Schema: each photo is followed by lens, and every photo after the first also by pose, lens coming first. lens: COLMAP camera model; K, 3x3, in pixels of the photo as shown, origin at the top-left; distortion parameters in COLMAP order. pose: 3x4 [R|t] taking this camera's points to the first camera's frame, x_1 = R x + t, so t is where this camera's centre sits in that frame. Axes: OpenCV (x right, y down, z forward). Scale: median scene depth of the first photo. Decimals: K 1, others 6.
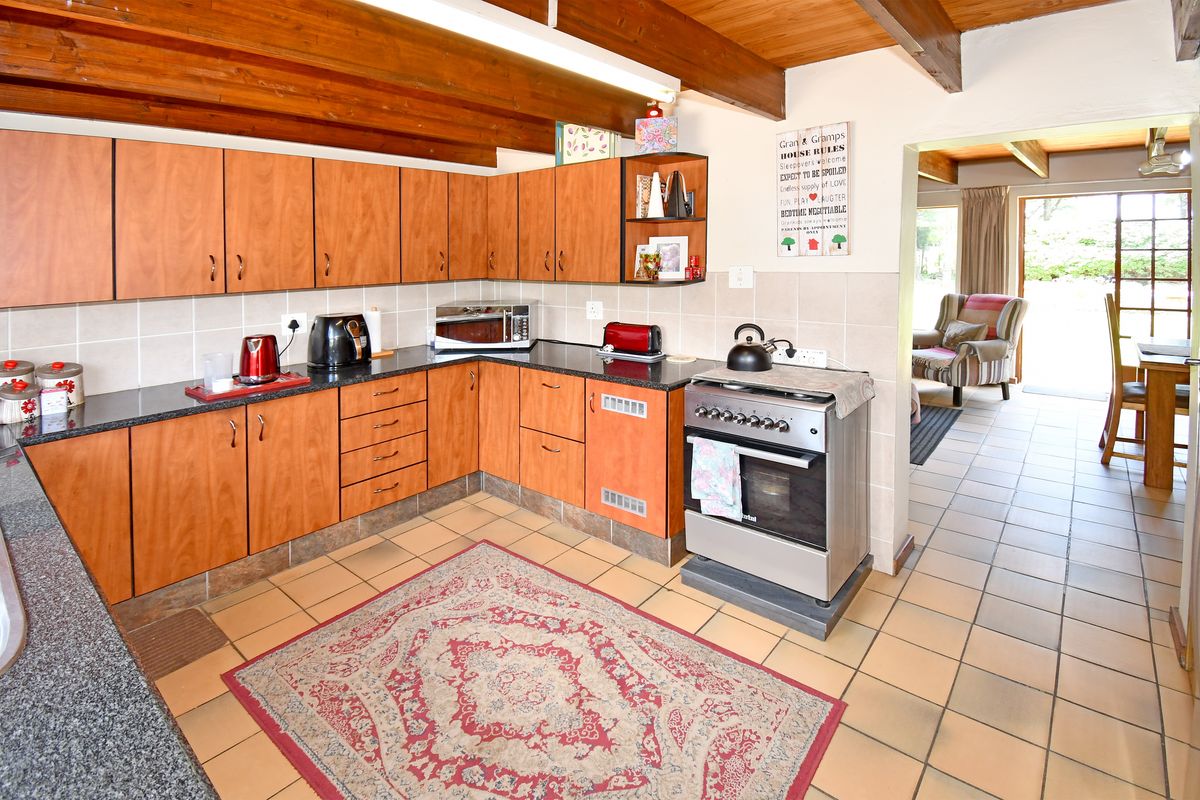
lens RADIAL K [[625.4, 0, 594.4], [0, 625.4, 291.7], [0, 0, 1]] dist [0.022898, -0.021964]
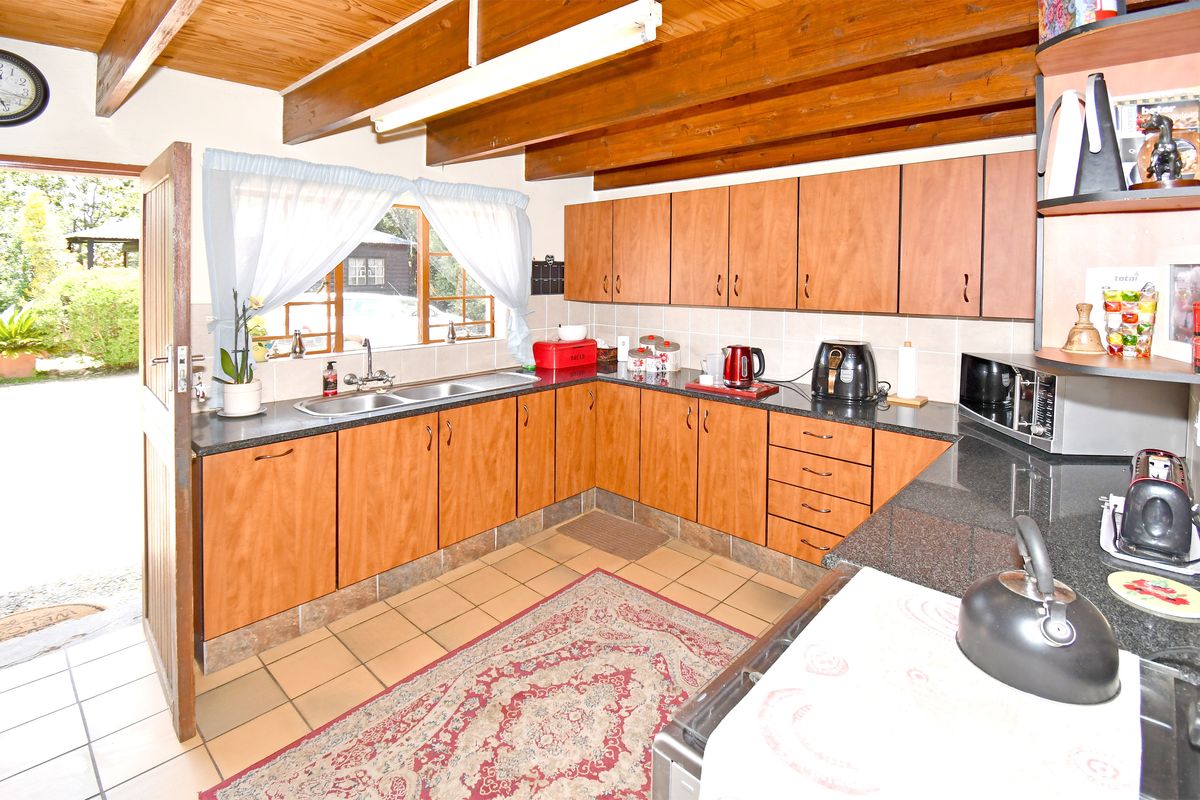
lens RADIAL K [[542.8, 0, 492.6], [0, 542.8, 286.5], [0, 0, 1]] dist [-0.001493, -0.000809]
pose [[-0.129954, 0.038759, -0.990762, 0.494533], [-0.062010, 0.996962, 0.047136, -0.055897], [0.989579, 0.067563, -0.127156, 0.681452]]
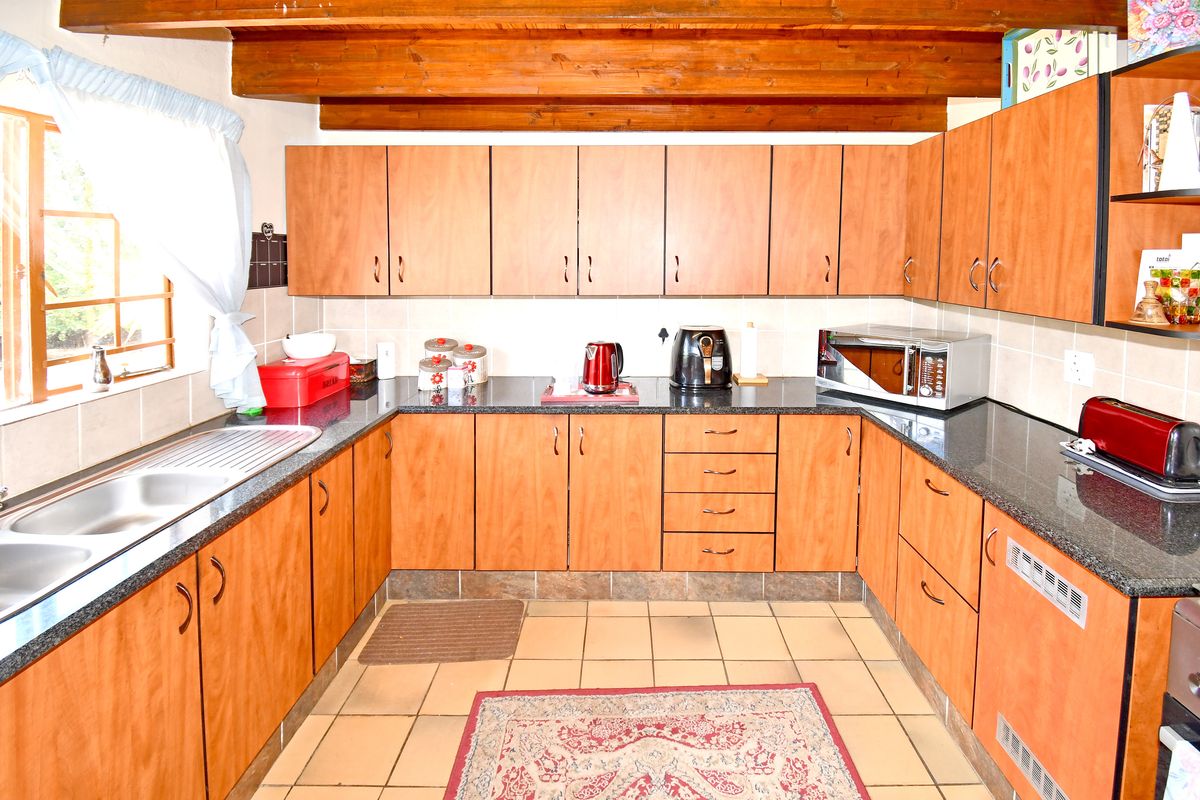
lens RADIAL K [[625.4, 0, 594.4], [0, 625.4, 291.7], [0, 0, 1]] dist [0.022898, -0.021964]
pose [[0.644930, 0.061853, -0.761735, 0.168290], [-0.061578, 0.997684, 0.028876, -0.031467], [0.761757, 0.028283, 0.647245, 0.385412]]
